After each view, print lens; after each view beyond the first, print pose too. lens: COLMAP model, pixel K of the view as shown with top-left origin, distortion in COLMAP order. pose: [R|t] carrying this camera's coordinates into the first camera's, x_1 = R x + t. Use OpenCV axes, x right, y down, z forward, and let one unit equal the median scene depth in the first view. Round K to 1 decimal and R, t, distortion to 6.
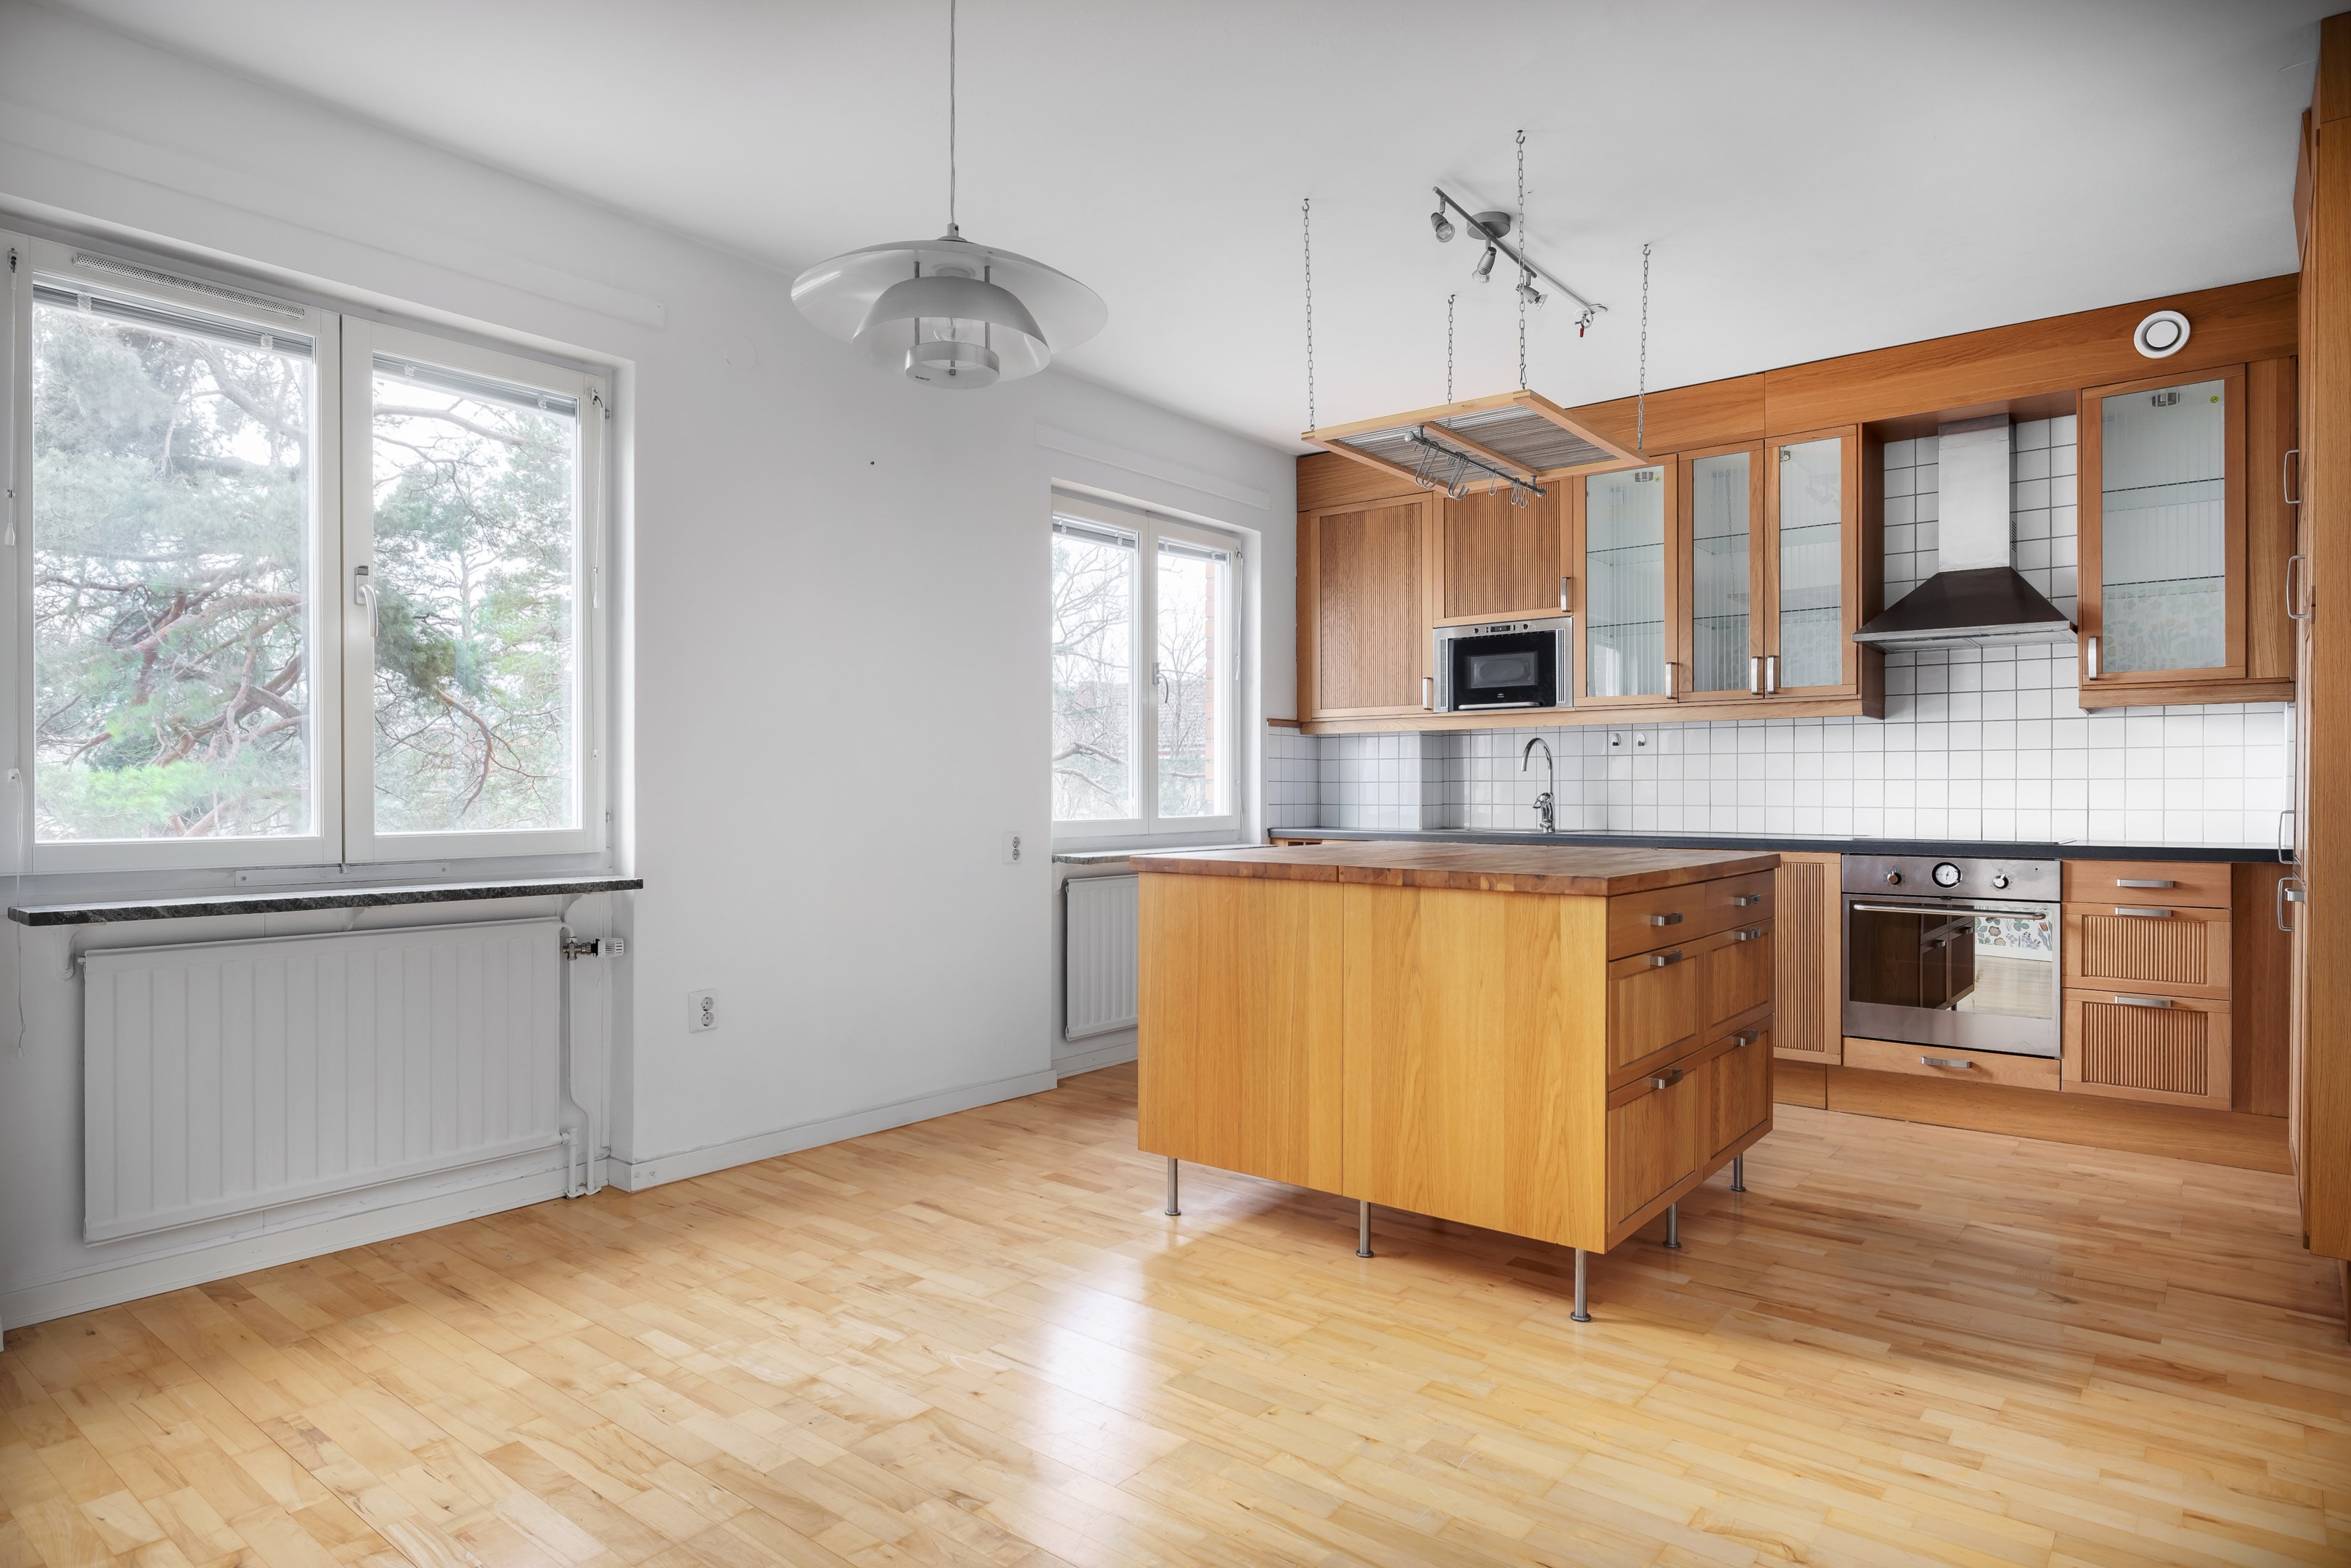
lens RADIAL K [[1311.5, 0, 1185.6], [0, 1311.5, 803.3], [0, 0, 1]] dist [0.001906, 0.002229]
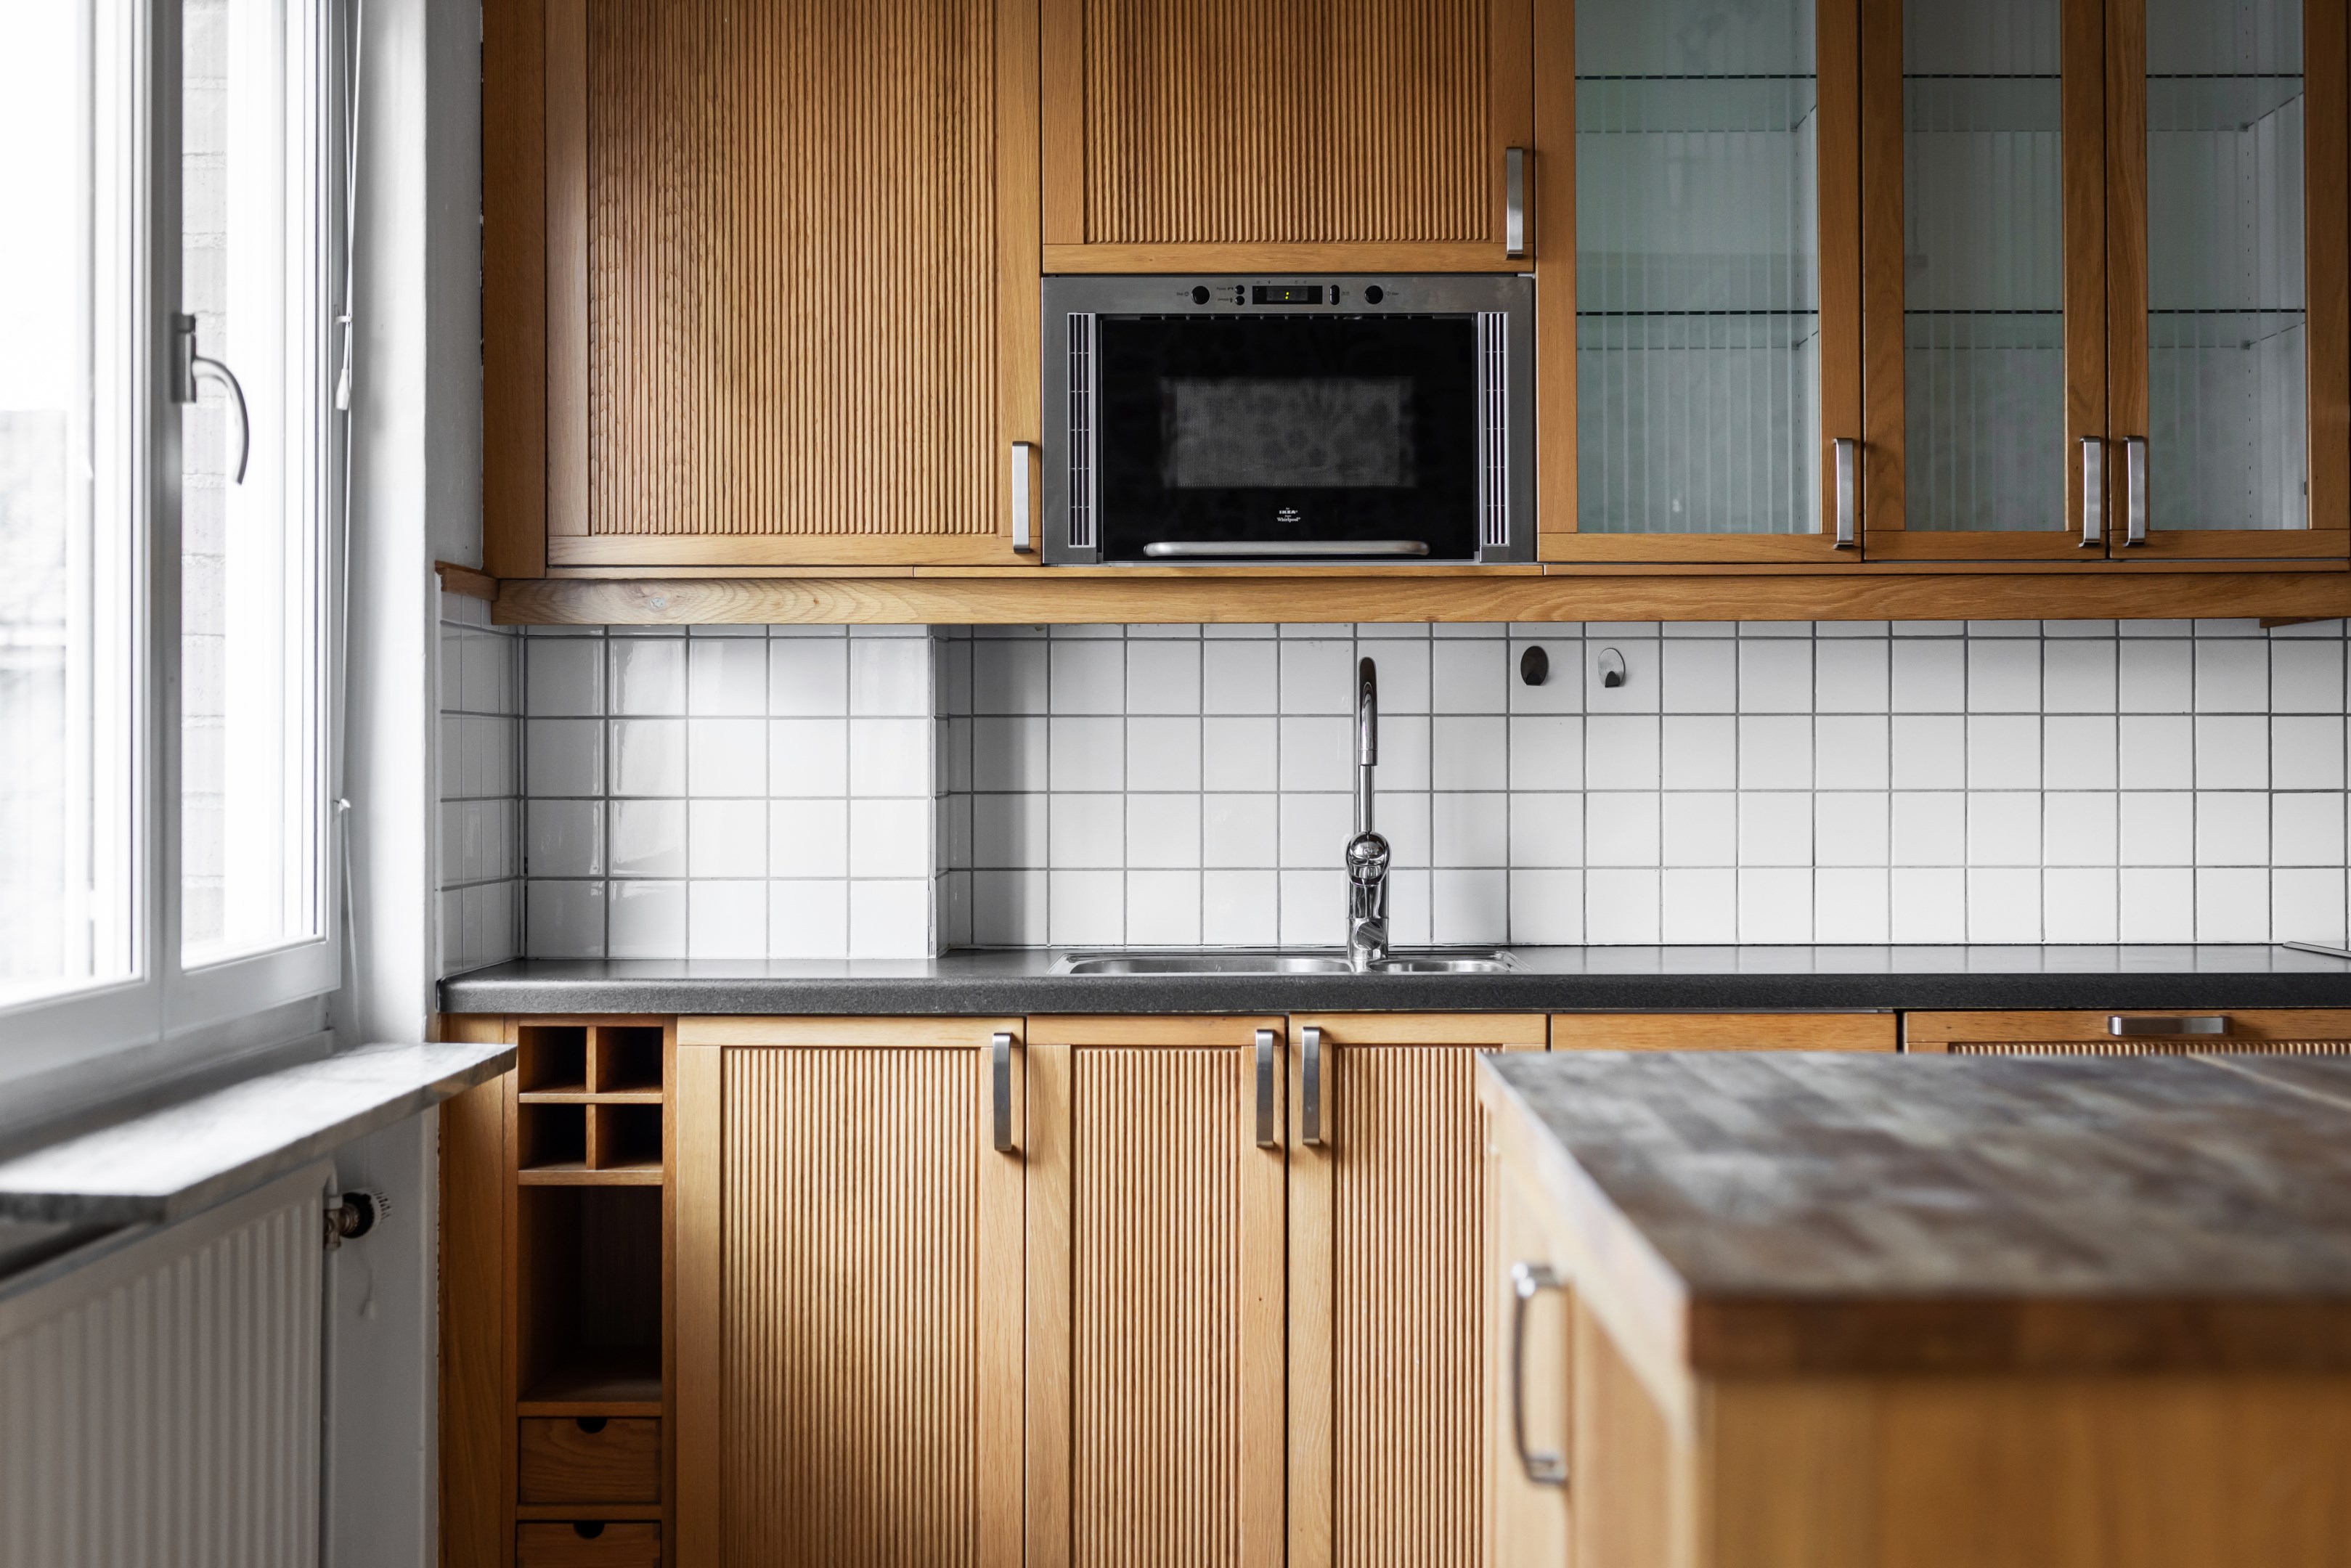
lens RADIAL K [[3304.1, 0, 1284.9], [0, 3304.1, 726.7], [0, 0, 1]] dist [0.000781, 0.000000]
pose [[0.779515, 0.004414, 0.626368, -0.277970], [0.008120, 0.999820, -0.017152, -0.024126], [-0.626331, 0.018457, 0.779339, 0.480930]]
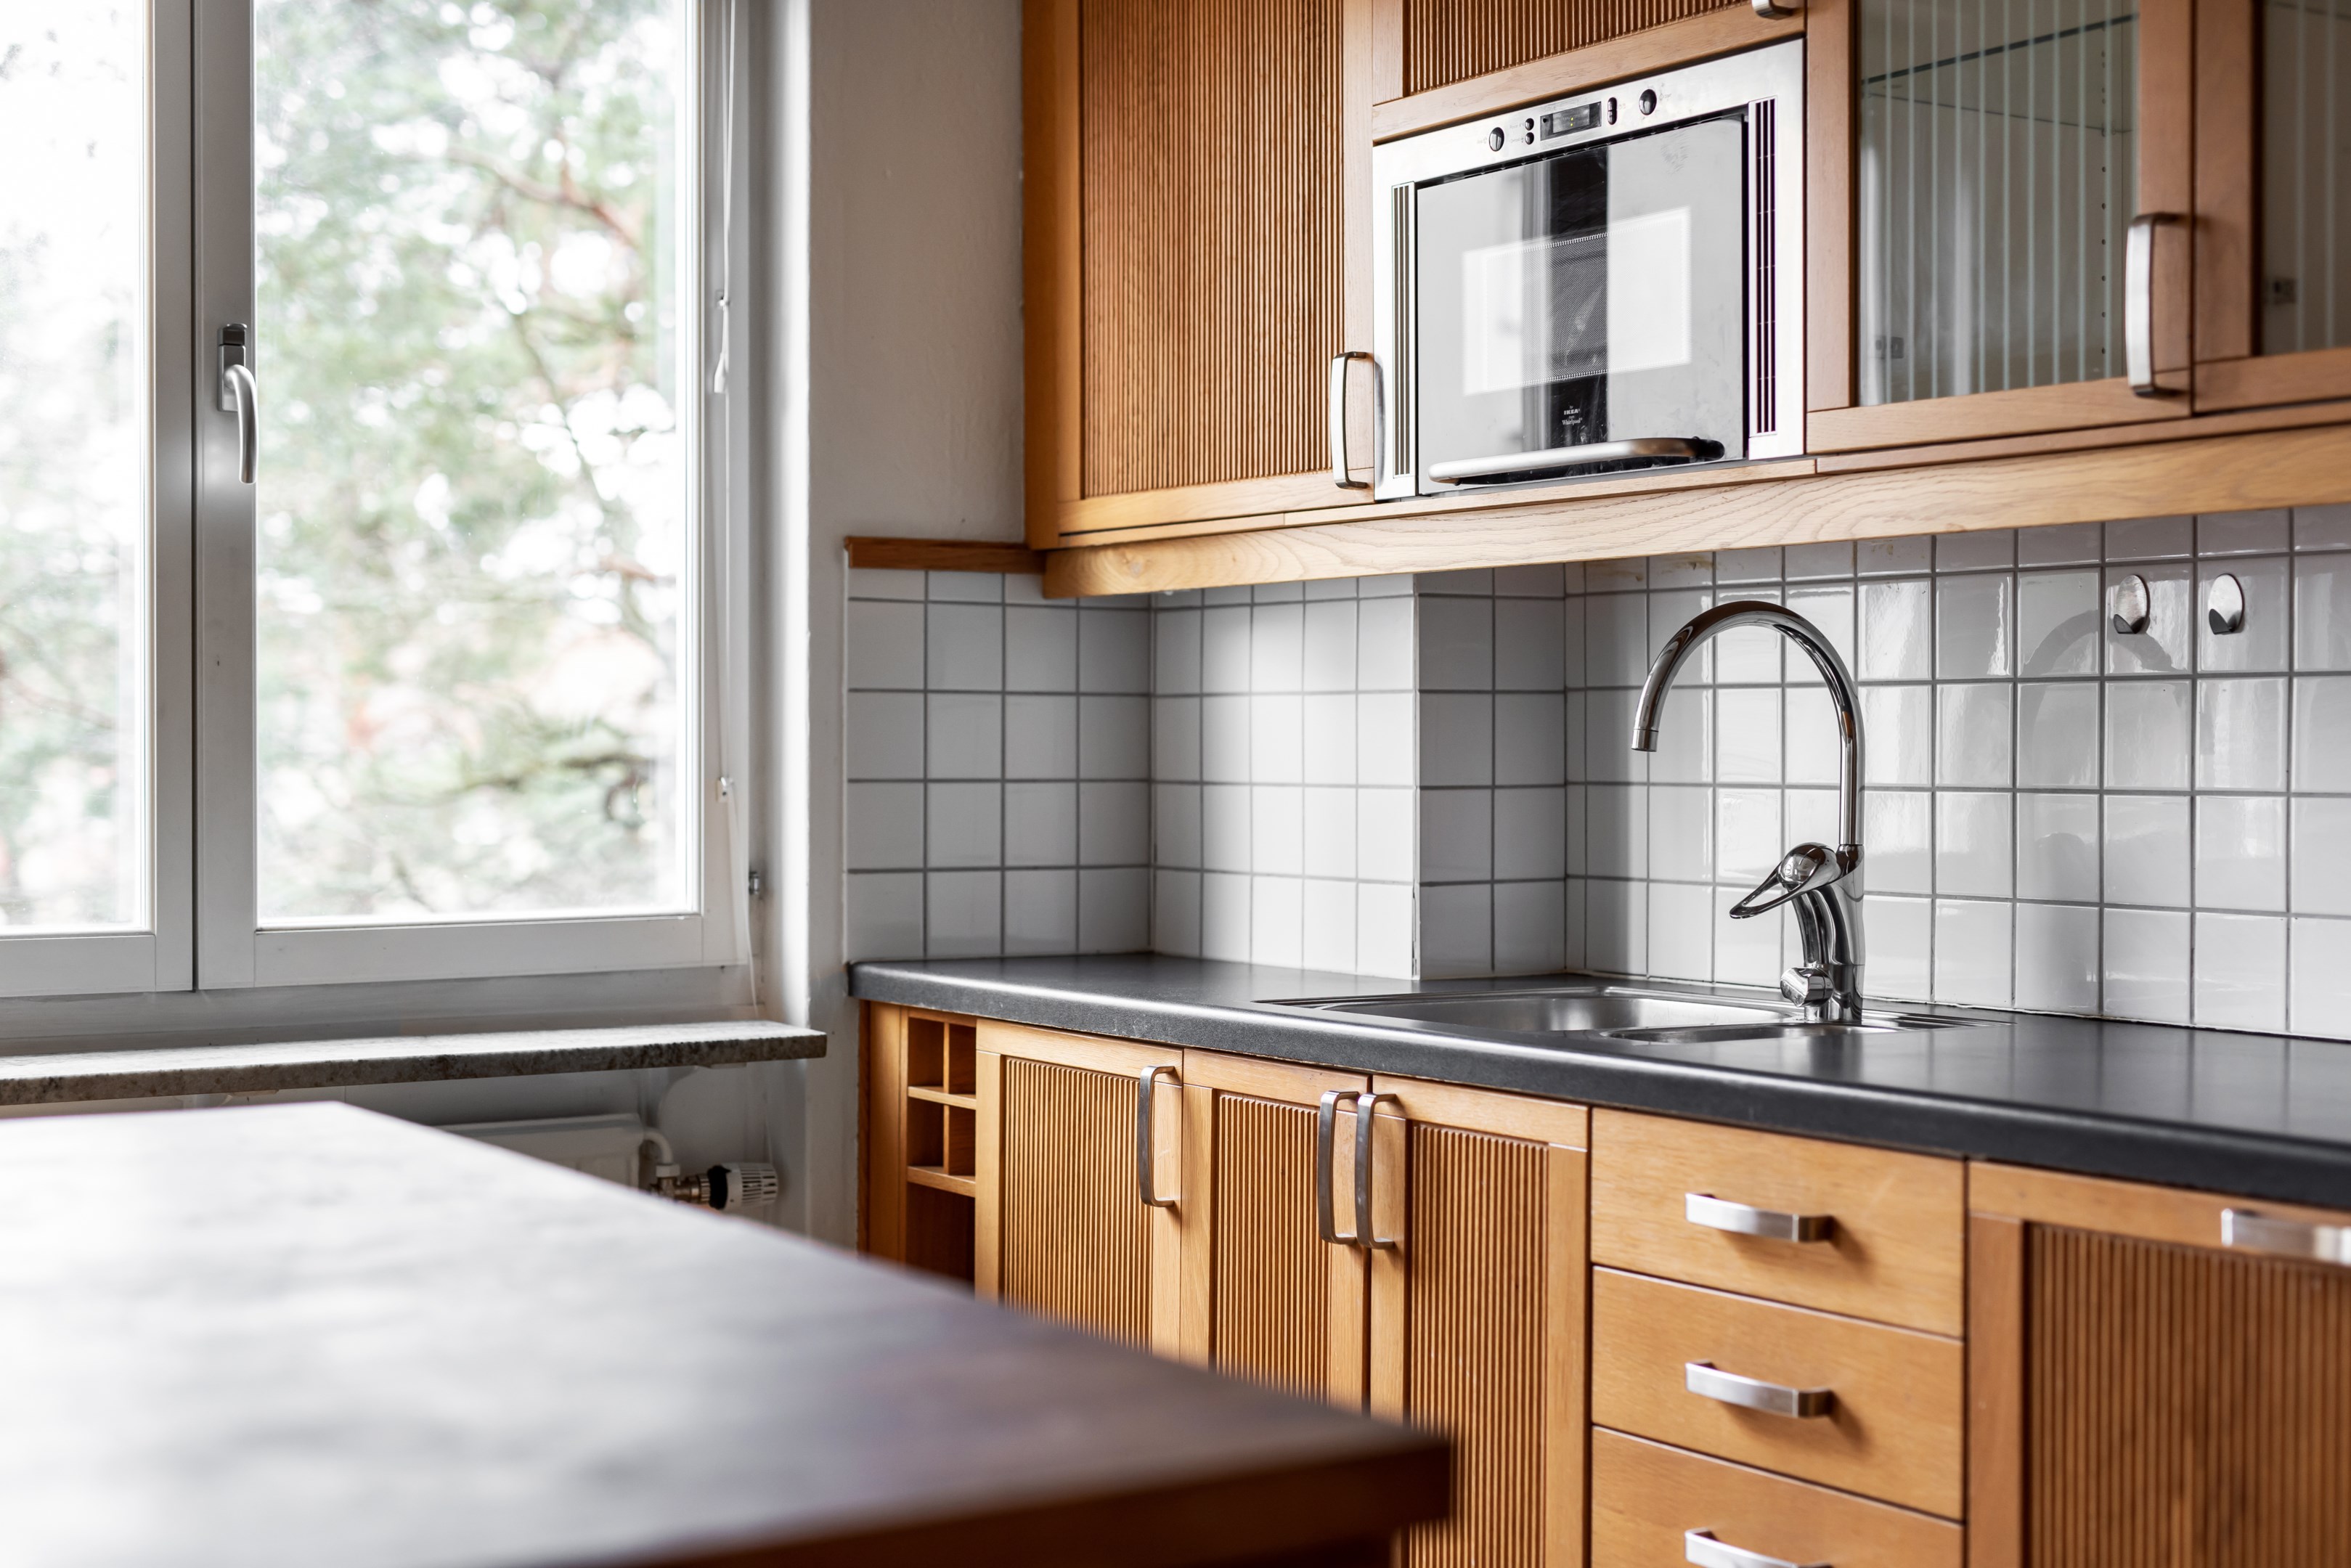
lens RADIAL K [[3304.1, 0, 1171.3], [0, 3304.1, 783.9], [0, 0, 1]] dist [0.000781, 0.000000]
pose [[0.944569, 0.006277, -0.328252, 0.426554], [-0.006144, 0.999980, 0.001443, -0.022492], [0.328254, 0.000654, 0.944589, 0.516921]]
